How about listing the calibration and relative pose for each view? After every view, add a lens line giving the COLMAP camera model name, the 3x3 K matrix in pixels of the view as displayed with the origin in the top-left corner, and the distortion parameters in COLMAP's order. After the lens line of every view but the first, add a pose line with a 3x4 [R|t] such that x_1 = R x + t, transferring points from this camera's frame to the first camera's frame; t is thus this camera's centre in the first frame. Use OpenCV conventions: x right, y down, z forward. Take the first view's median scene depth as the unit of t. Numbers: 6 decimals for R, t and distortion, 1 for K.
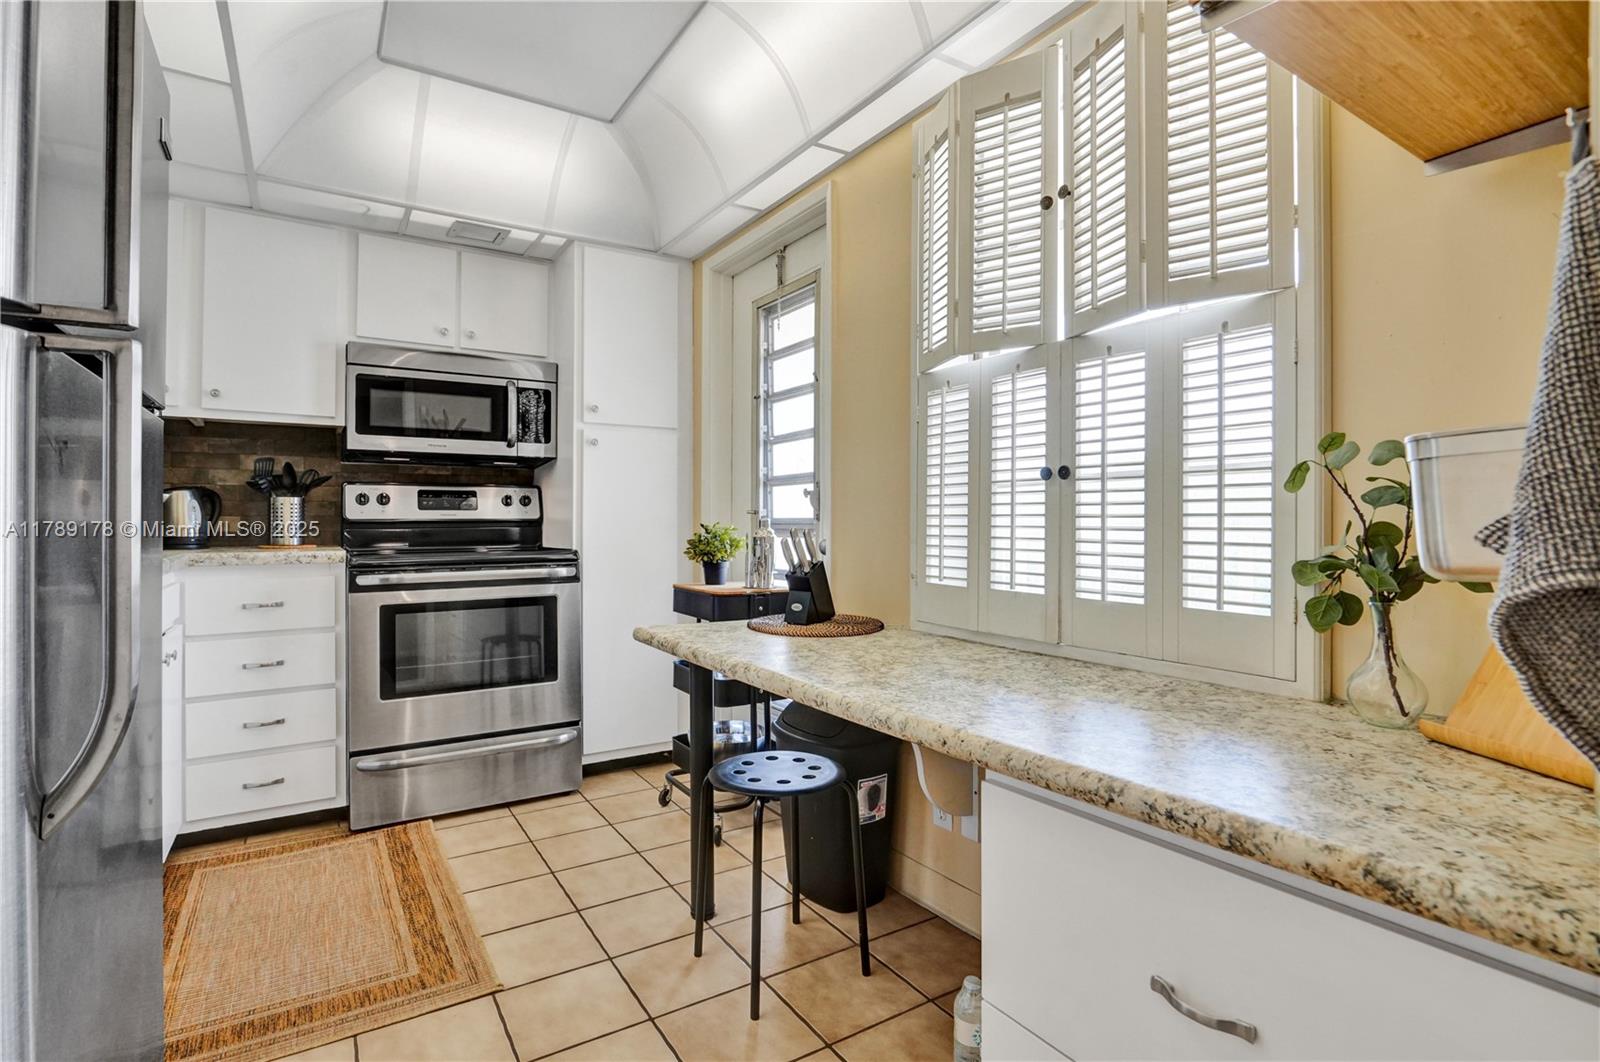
lens RADIAL K [[800.7, 0, 834.6], [0, 800.7, 508.6], [0, 0, 1]] dist [-0.003524, -0.000774]
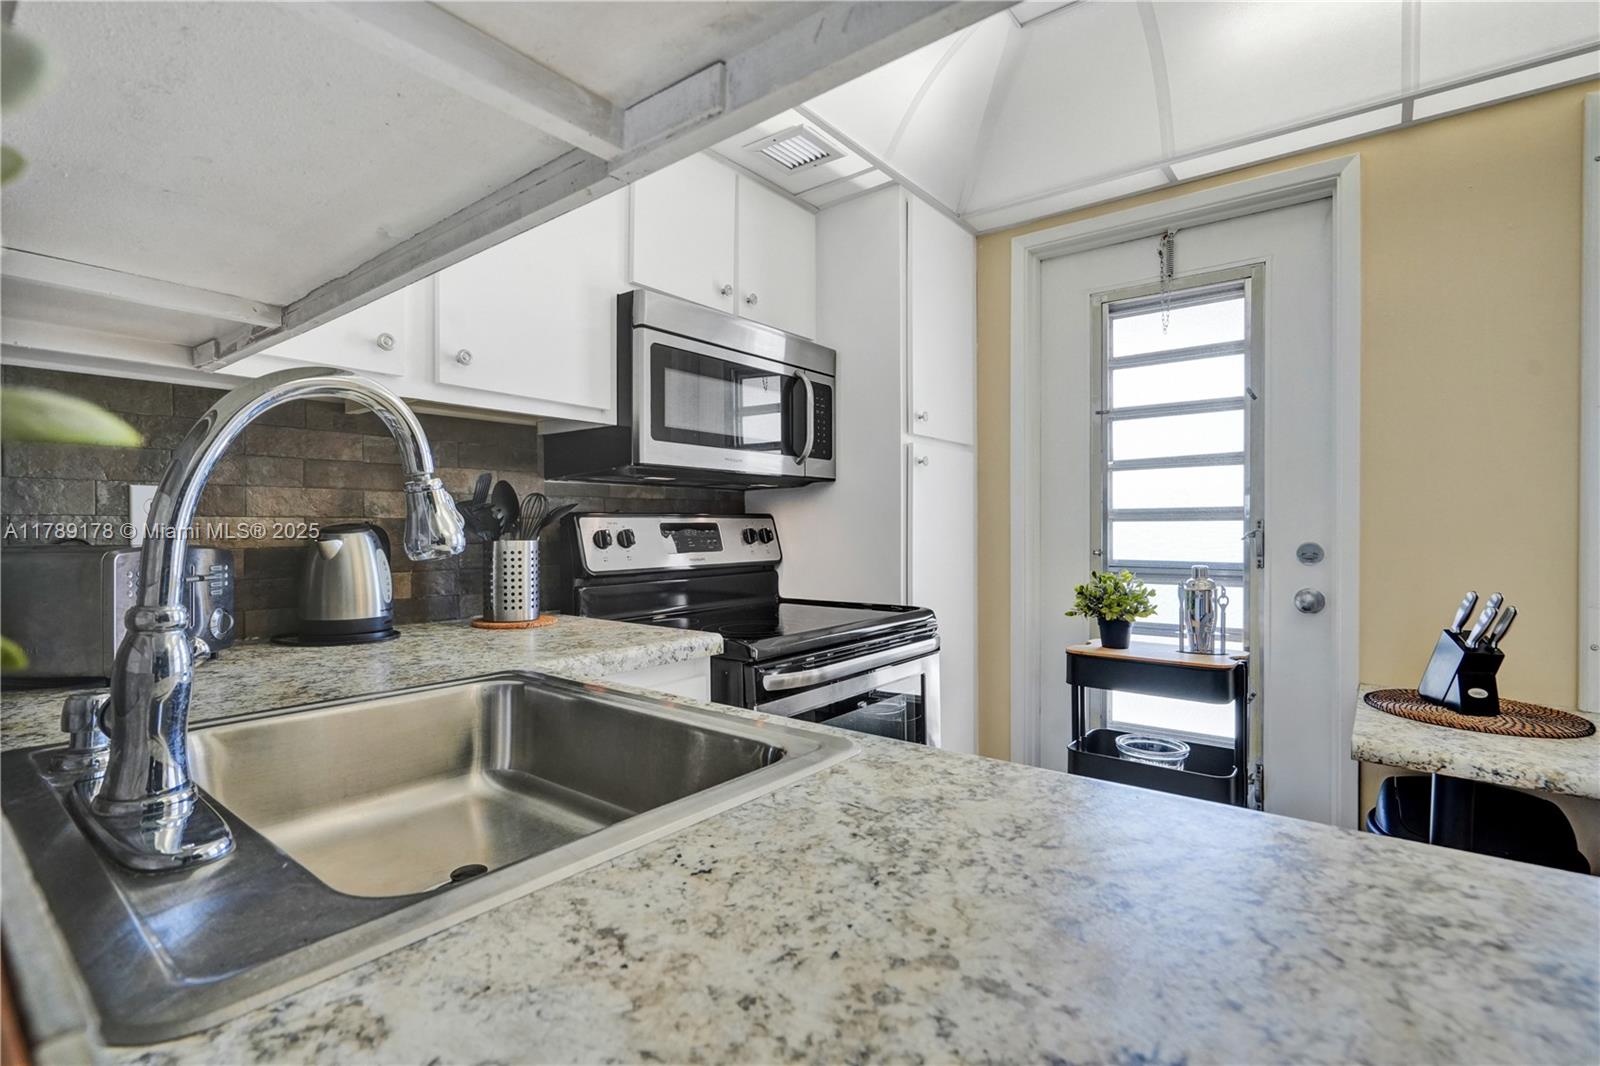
lens RADIAL K [[749.8, 0, 804.1], [0, 749.8, 527.8], [0, 0, 1]] dist [0.001149, -0.000238]
pose [[0.941430, -0.000678, 0.337208, -0.684555], [-0.006221, 0.999793, 0.019378, -0.036196], [-0.337151, -0.020341, 0.941231, 0.404439]]
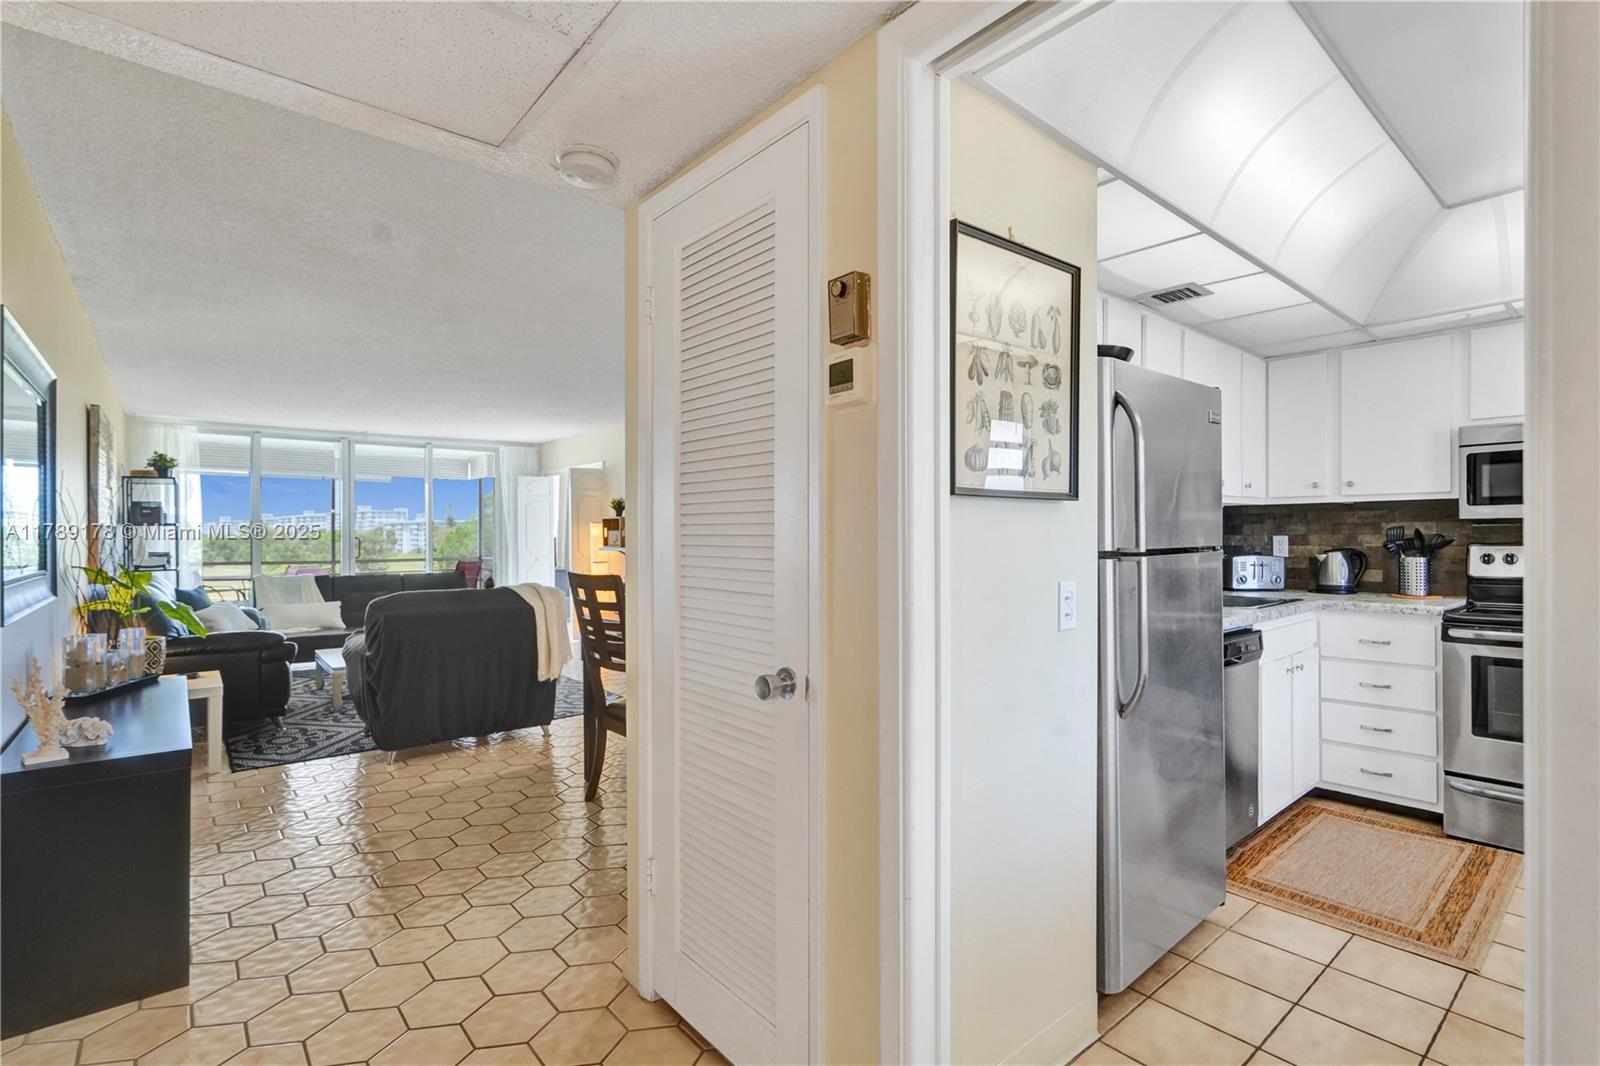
lens RADIAL K [[749.9, 0, 792.5], [0, 749.9, 533.2], [0, 0, 1]] dist [-0.000965, -0.001661]
pose [[0.145433, -0.002663, -0.989365, 0.344039], [0.014121, 0.999900, -0.000615, -0.065947], [0.989267, -0.013881, 0.145456, -0.140045]]
